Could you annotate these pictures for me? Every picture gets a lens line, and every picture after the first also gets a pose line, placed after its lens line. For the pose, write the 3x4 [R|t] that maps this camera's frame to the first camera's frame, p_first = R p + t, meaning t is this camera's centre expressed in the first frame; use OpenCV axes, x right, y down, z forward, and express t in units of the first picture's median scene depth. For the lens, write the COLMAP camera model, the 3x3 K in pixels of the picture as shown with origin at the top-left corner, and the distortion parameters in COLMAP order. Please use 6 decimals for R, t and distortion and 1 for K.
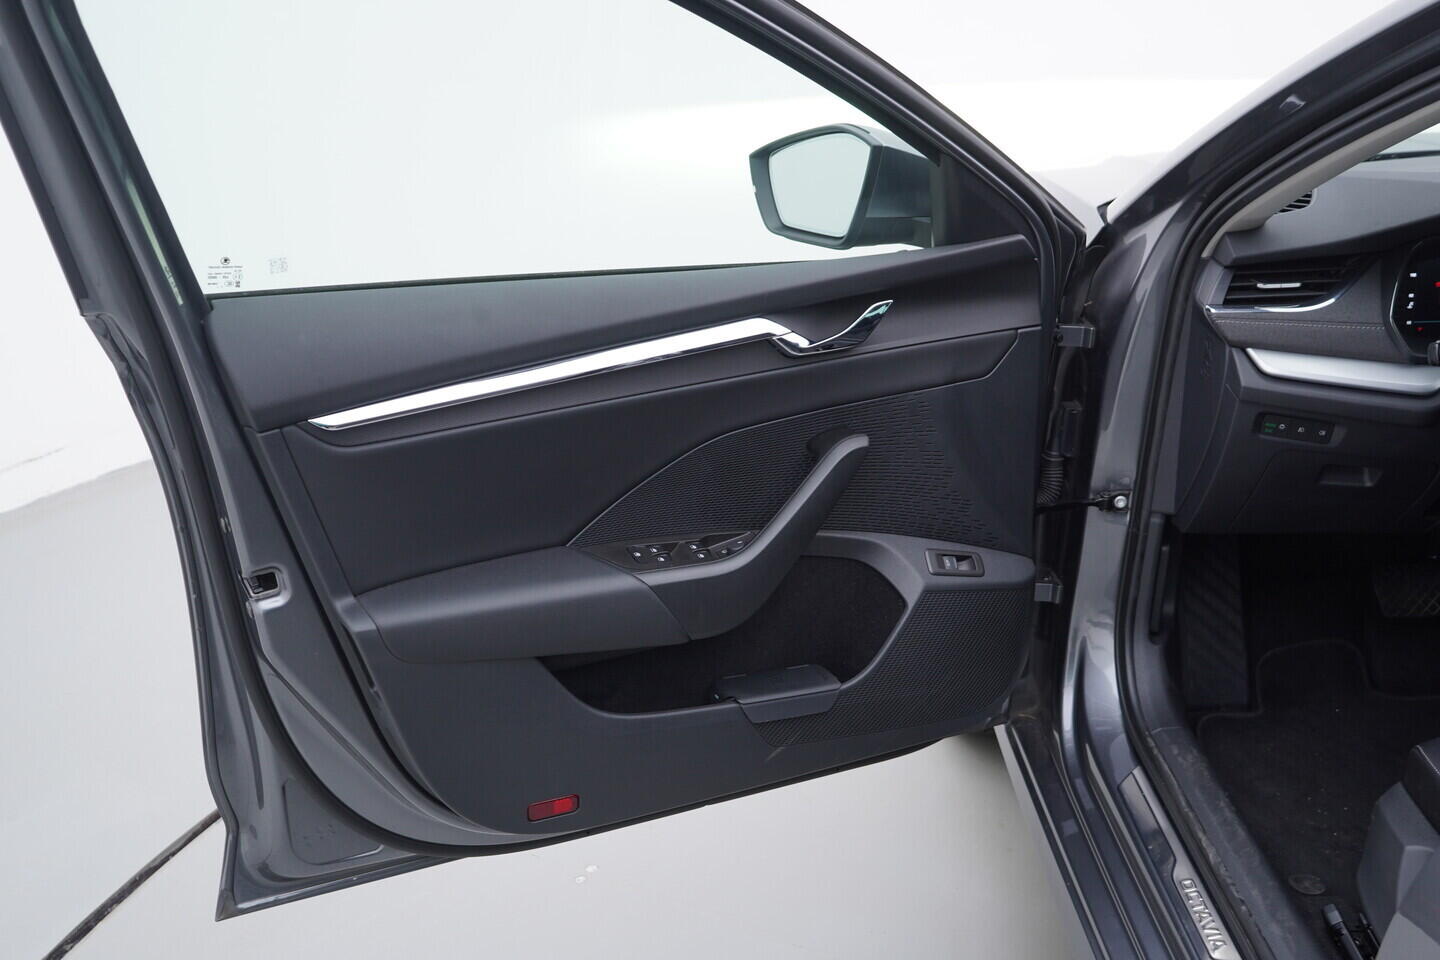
lens RADIAL K [[1505.8, 0, 710.7], [0, 1505.8, 474.8], [0, 0, 1]] dist [0.009078, 0.000000]
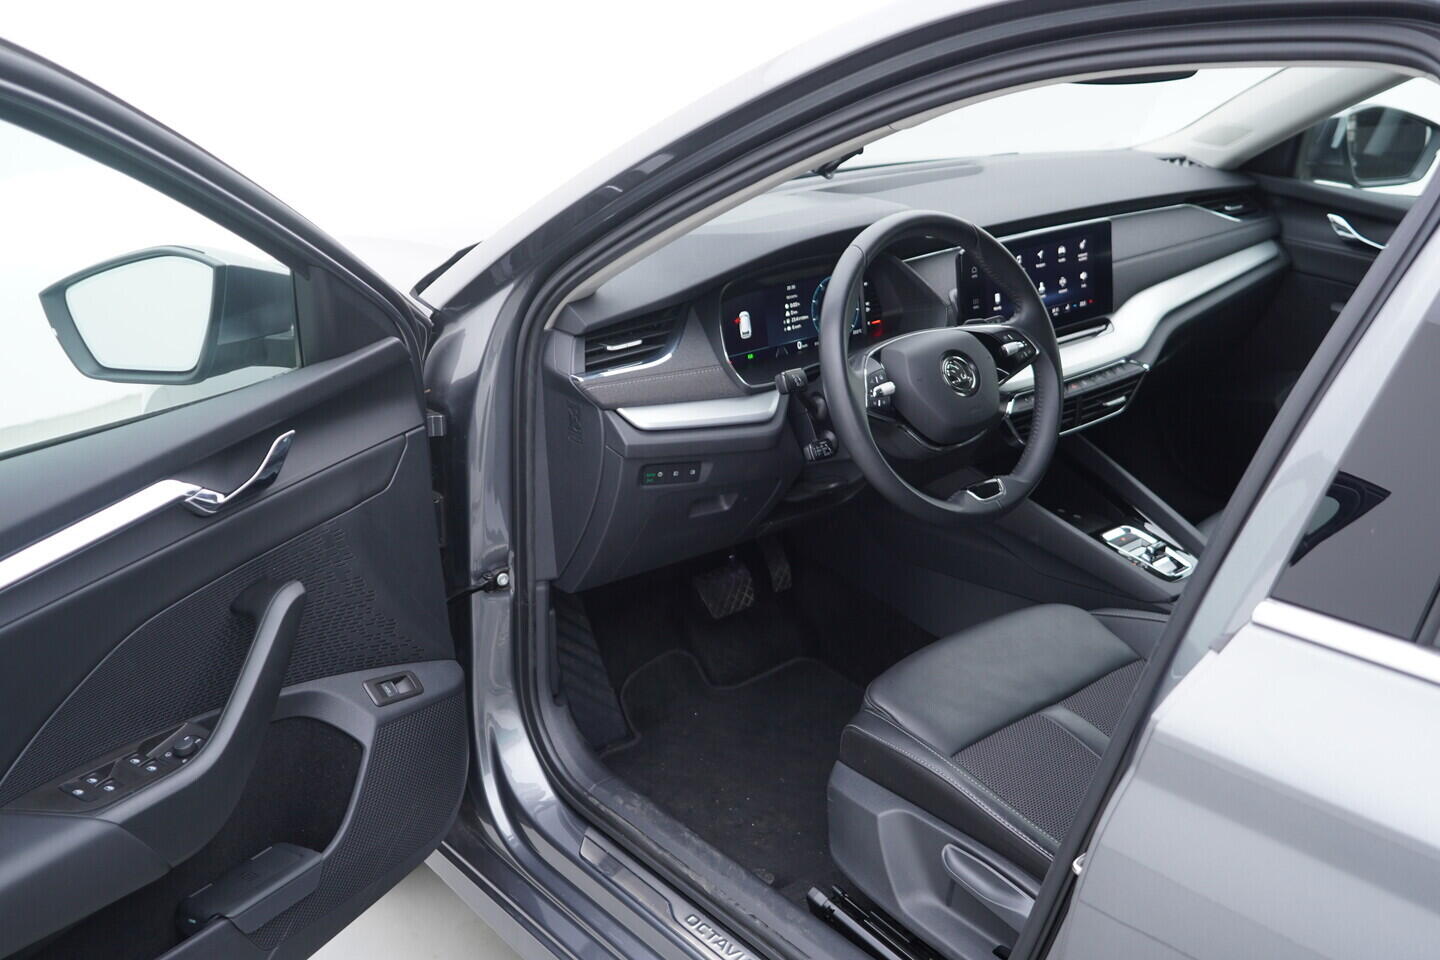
lens RADIAL K [[1505.8, 0, 727.1], [0, 1505.8, 476.4], [0, 0, 1]] dist [0.009078, 0.000000]
pose [[0.790605, -0.212172, 0.574392, -0.190512], [0.230378, 0.972194, 0.042018, -0.062789], [-0.567335, 0.099107, 0.817501, 0.101335]]
